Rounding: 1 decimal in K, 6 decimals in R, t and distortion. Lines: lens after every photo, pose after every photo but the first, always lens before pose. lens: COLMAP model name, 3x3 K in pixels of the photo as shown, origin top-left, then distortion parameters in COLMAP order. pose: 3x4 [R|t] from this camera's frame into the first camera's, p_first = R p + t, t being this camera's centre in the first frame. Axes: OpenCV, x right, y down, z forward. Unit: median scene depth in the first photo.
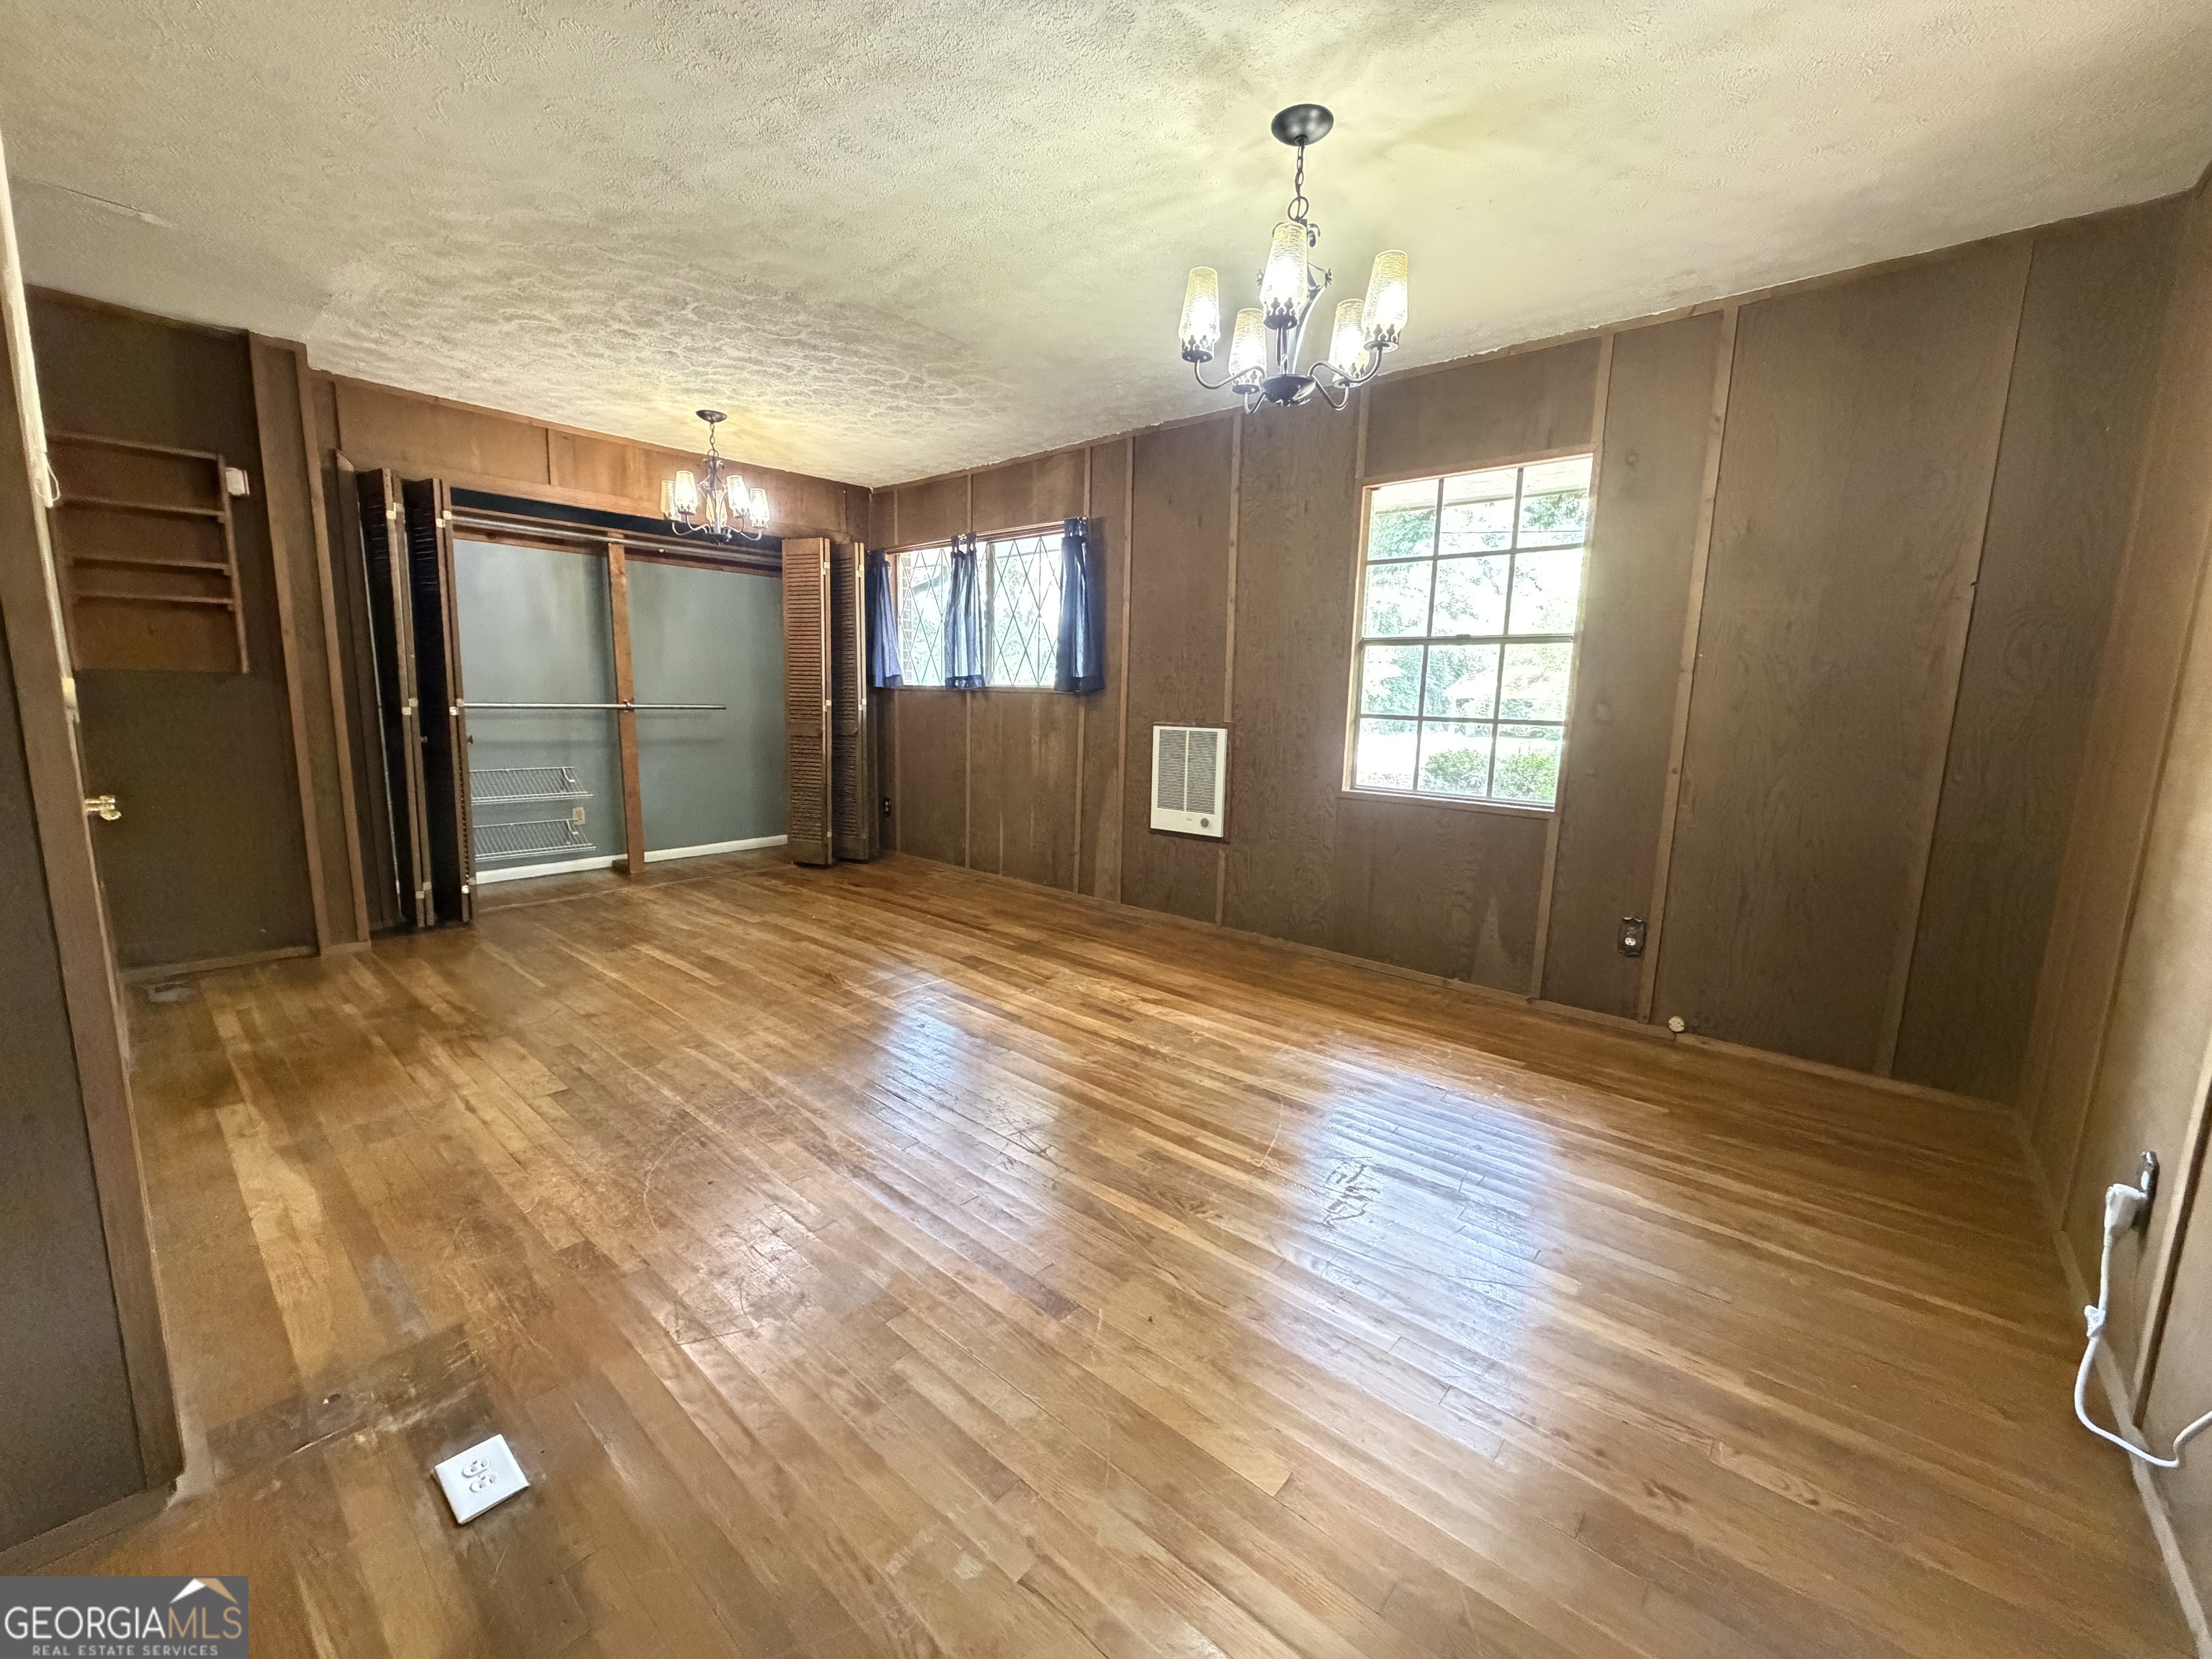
lens RADIAL K [[880.6, 0, 1097.1], [0, 880.6, 826.7], [0, 0, 1]] dist [-0.000032, 0.000094]
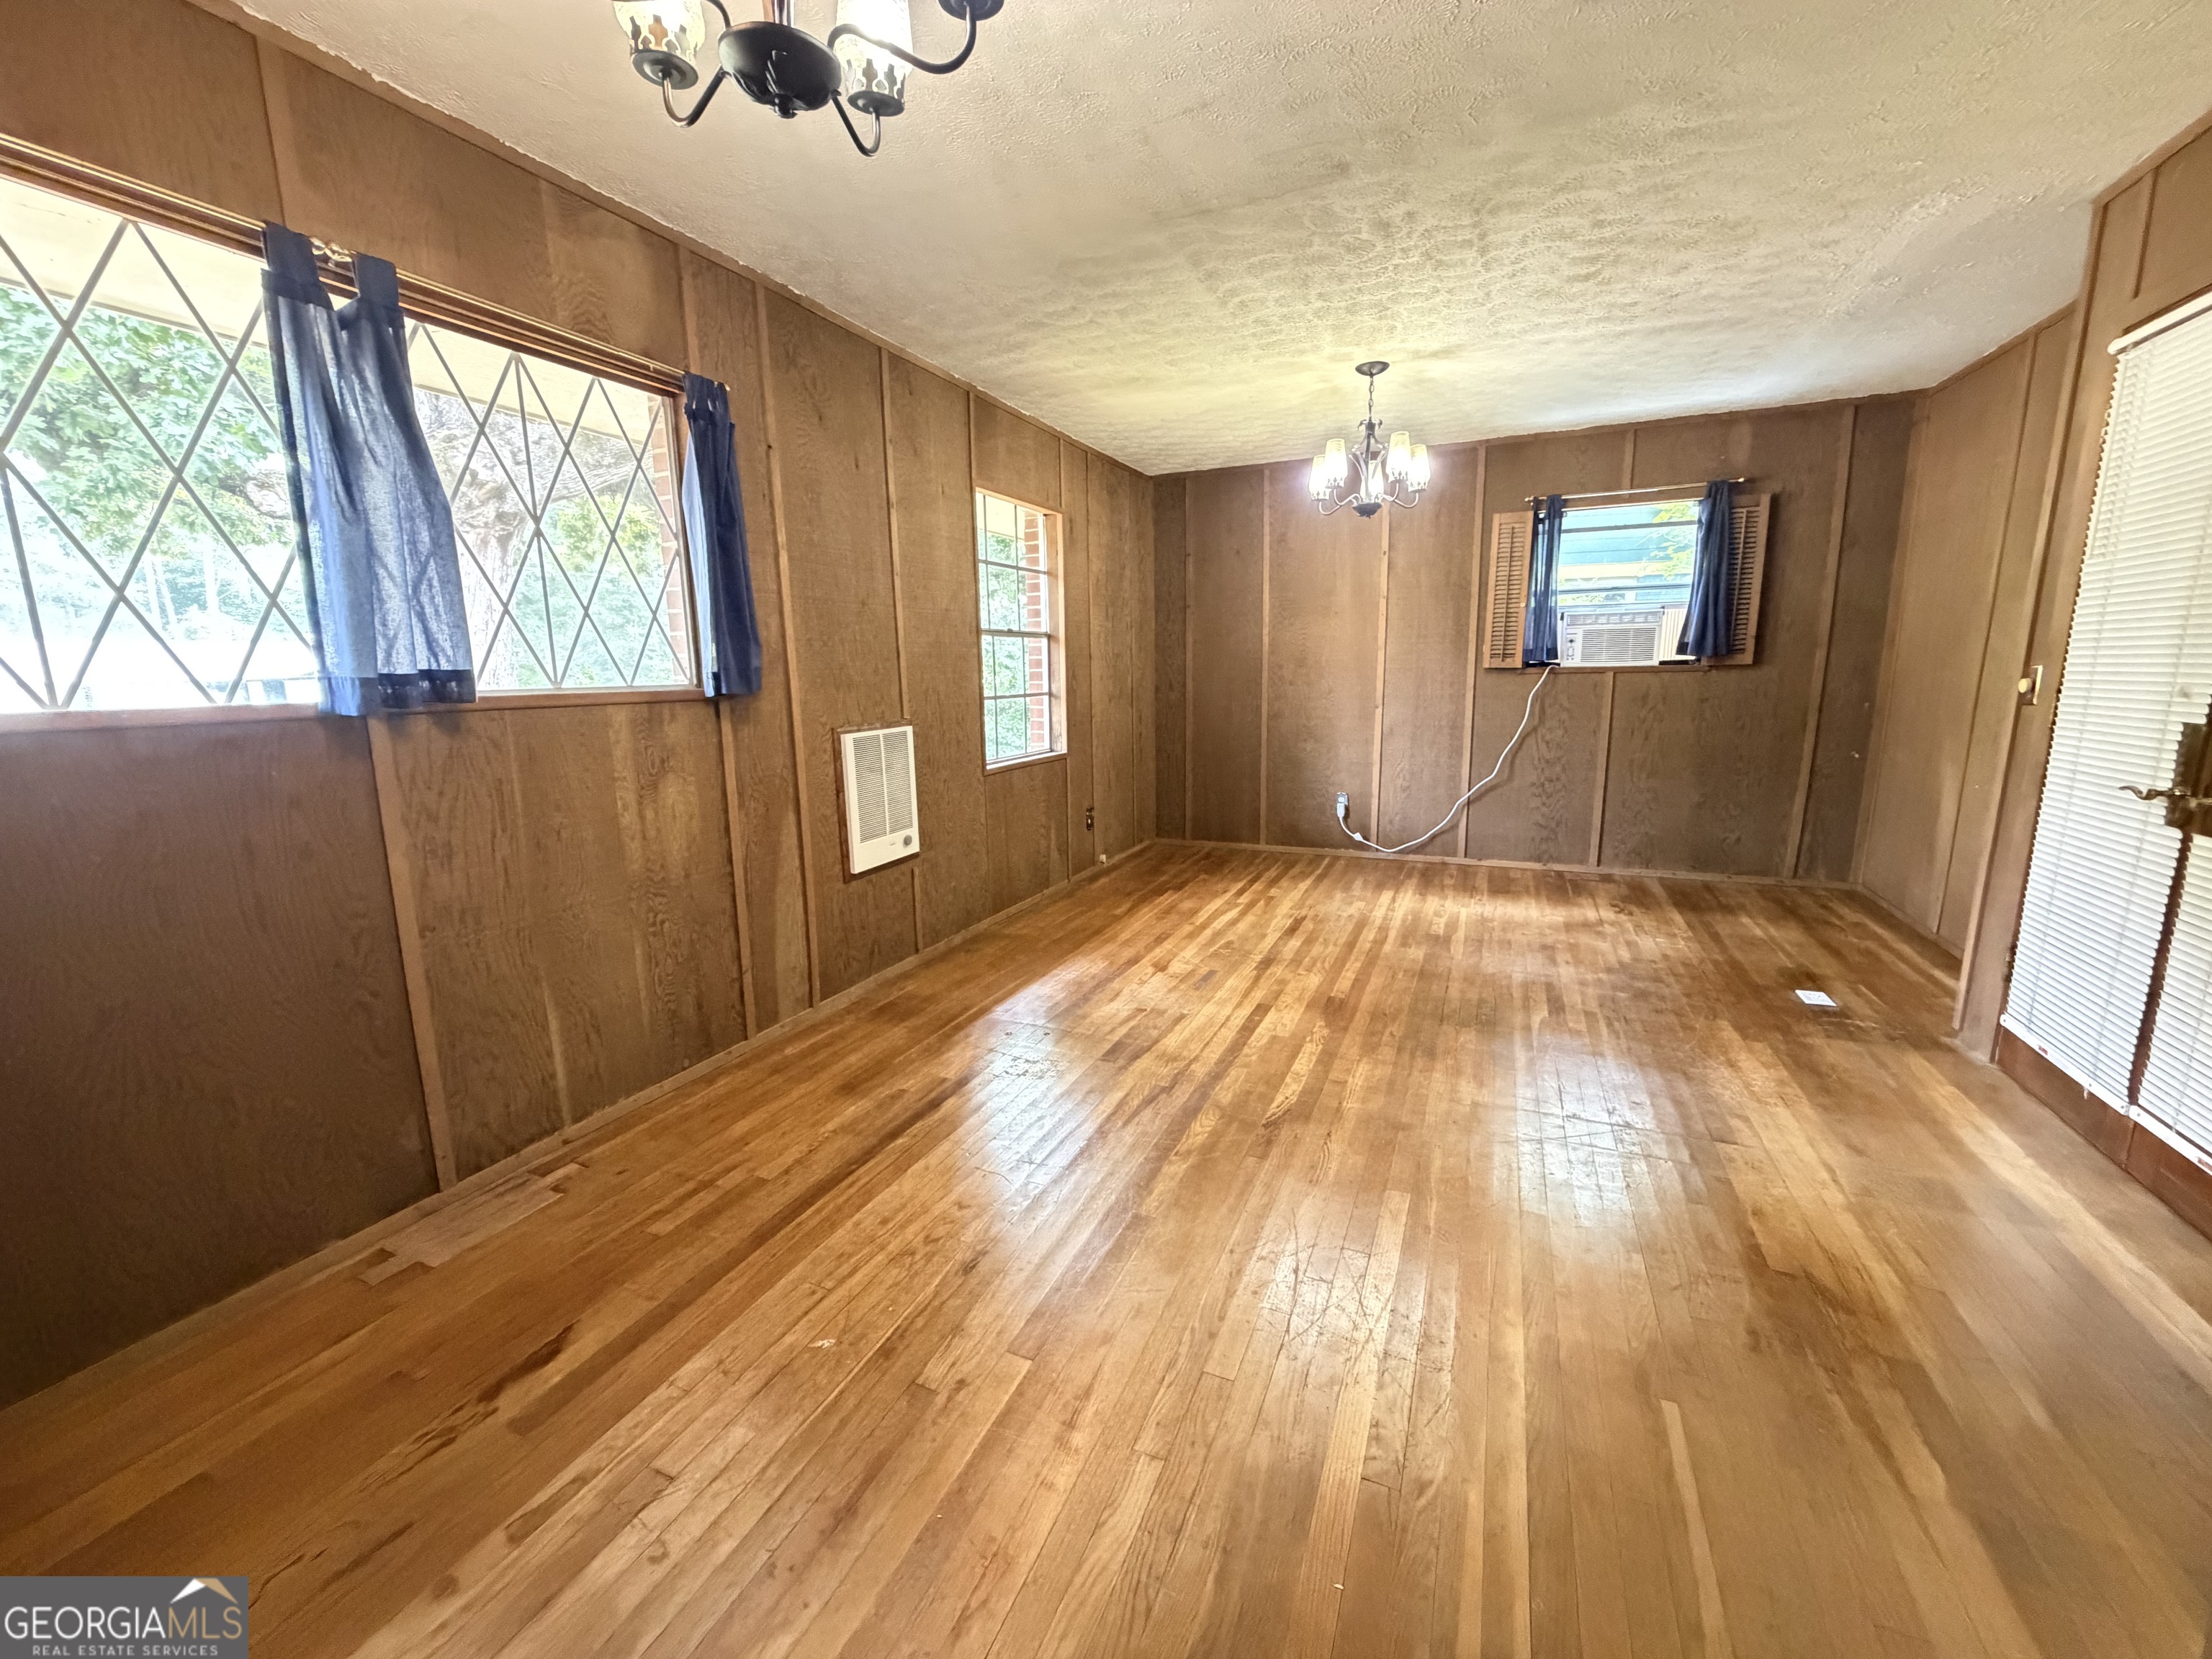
lens RADIAL K [[880.6, 0, 1098.0], [0, 880.6, 825.7], [0, 0, 1]] dist [-0.000032, 0.000094]
pose [[-0.290212, -0.188665, 0.938180, -0.855974], [0.152665, 0.958690, 0.240015, -0.229813], [-0.944706, 0.212883, -0.249421, 1.248790]]
